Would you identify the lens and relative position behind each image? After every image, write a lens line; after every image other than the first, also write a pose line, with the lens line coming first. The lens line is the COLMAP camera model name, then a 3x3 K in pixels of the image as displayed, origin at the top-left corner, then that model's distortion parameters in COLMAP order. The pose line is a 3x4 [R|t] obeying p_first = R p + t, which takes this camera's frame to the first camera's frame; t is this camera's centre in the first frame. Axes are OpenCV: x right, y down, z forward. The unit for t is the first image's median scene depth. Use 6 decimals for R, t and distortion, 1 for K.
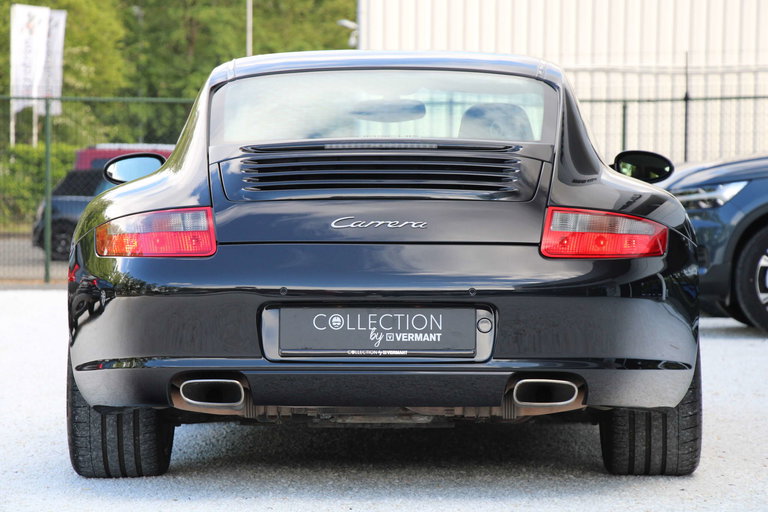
lens RADIAL K [[3542.2, 0, 392.1], [0, 3542.2, 256.9], [0, 0, 1]] dist [2.208323, 0.000000]
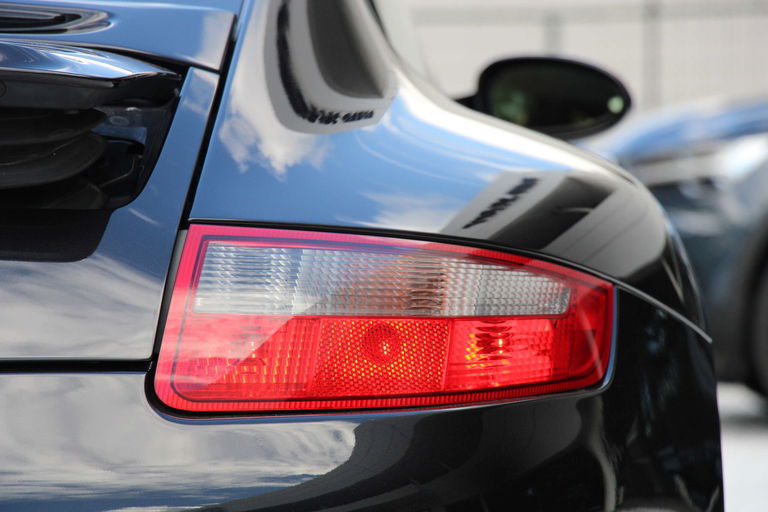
lens RADIAL K [[5245.6, 0, 383.7], [0, 5245.6, 255.8], [0, 0, 1]] dist [-0.028958, 0.000000]
pose [[0.999492, -0.010369, 0.030128, 0.045115], [0.010391, 0.999946, -0.000564, -0.010885], [-0.030121, 0.000876, 0.999546, 0.571472]]
